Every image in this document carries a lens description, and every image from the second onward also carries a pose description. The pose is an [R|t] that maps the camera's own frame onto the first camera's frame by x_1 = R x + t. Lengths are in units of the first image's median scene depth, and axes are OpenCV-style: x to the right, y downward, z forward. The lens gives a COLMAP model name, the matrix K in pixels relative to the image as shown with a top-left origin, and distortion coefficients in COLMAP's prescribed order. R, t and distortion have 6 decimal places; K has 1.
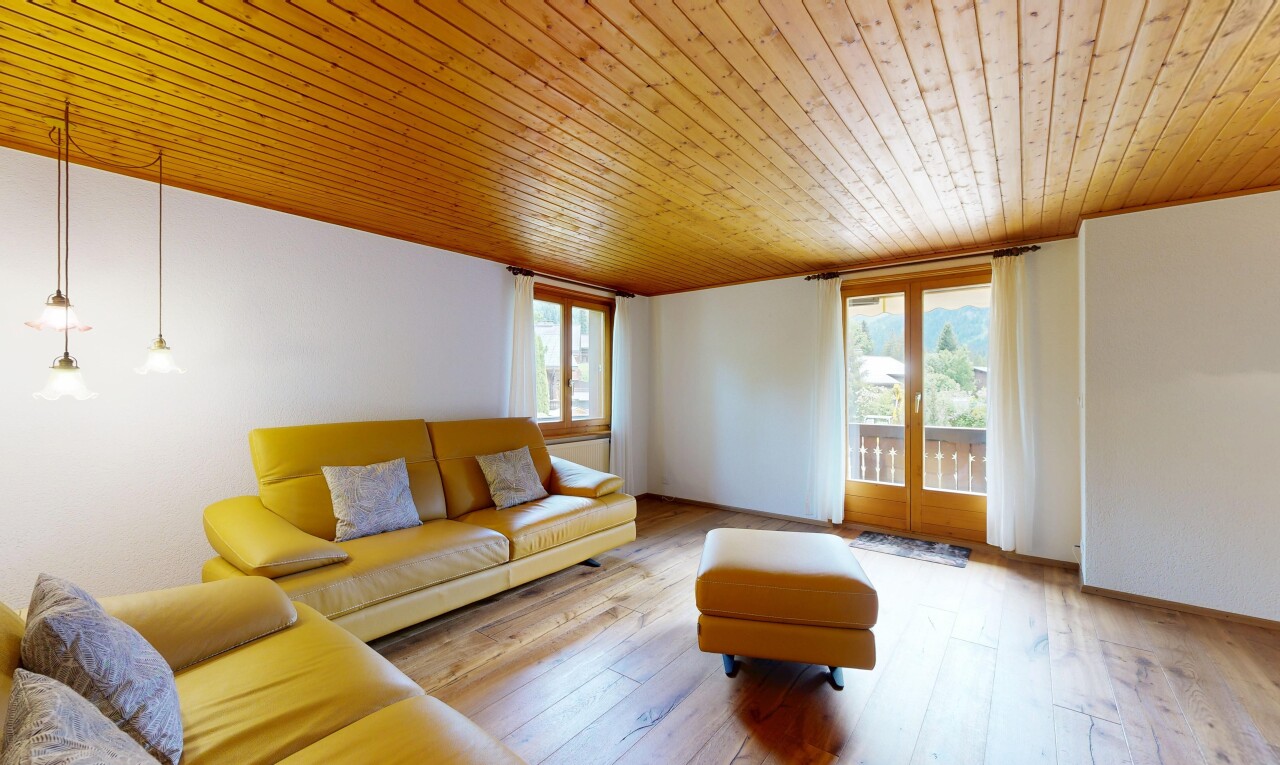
lens RADIAL K [[499.1, 0, 640.5], [0, 499.1, 385.8], [0, 0, 1]] dist [-0.001172, 0.000536]
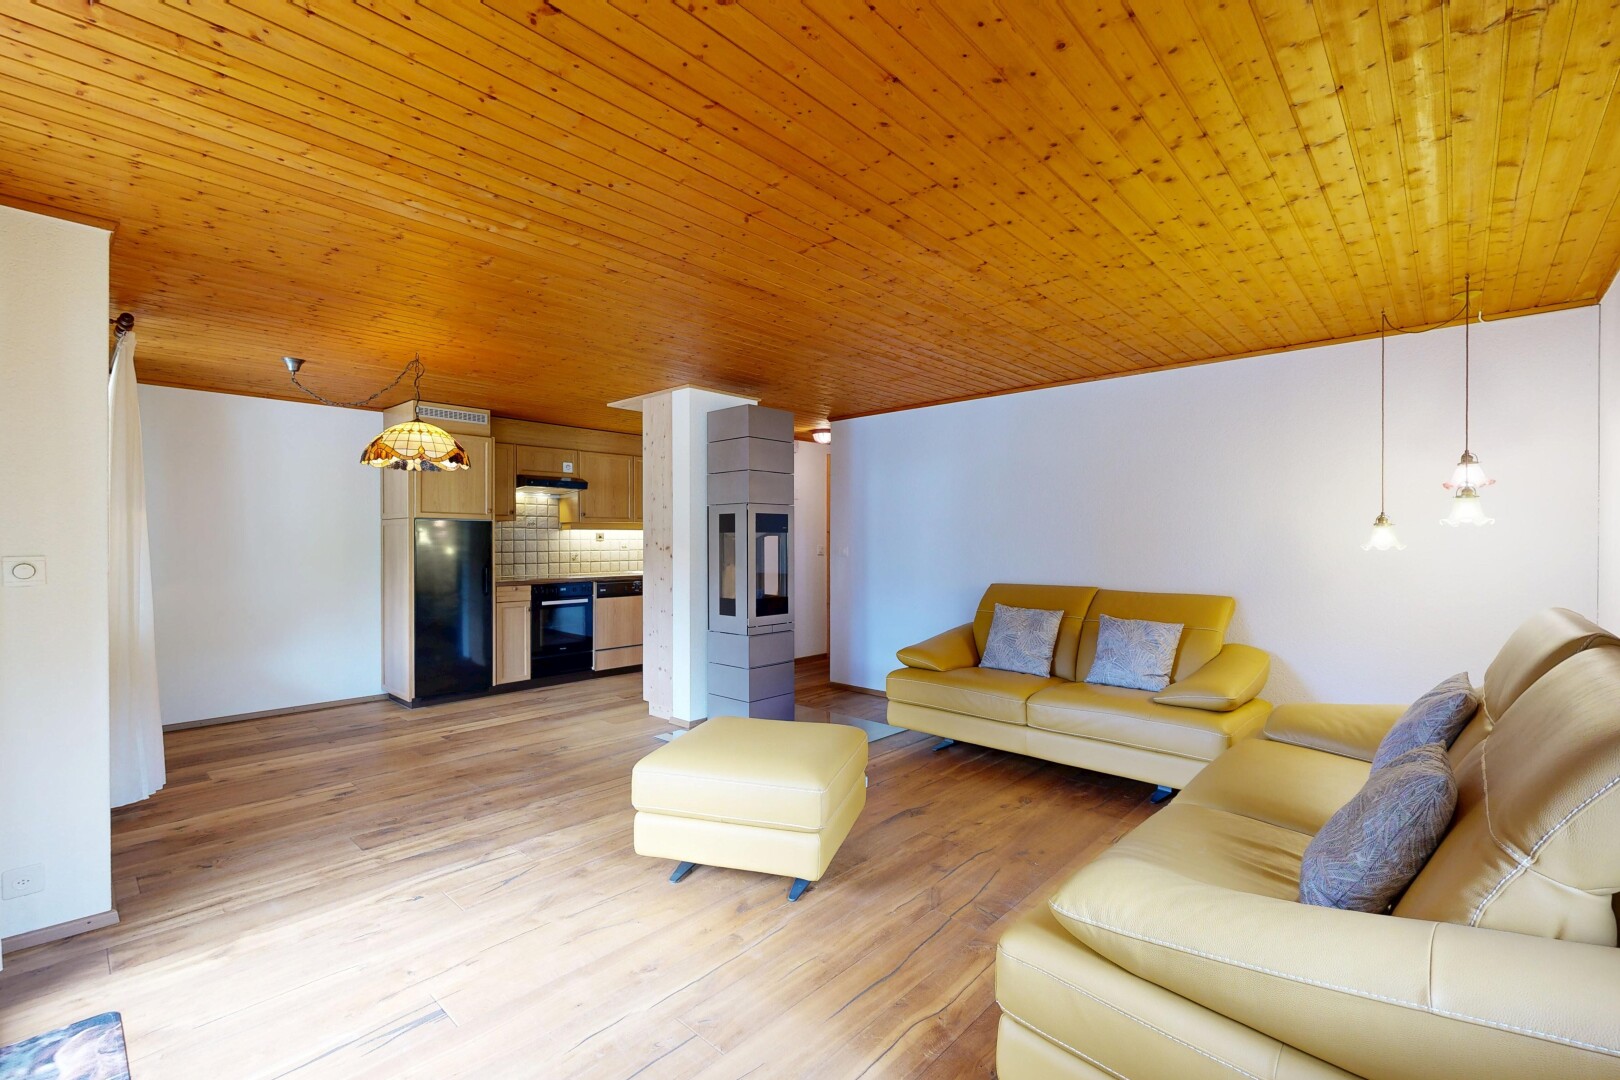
lens RADIAL K [[703.0, 0, 812.3], [0, 703.0, 544.0], [0, 0, 1]] dist [-0.001112, 0.000517]
pose [[-0.996163, 0.000072, 0.087517, 0.060328], [0.000622, 0.999980, 0.006258, 0.000862], [-0.087515, 0.006289, -0.996143, 1.414268]]
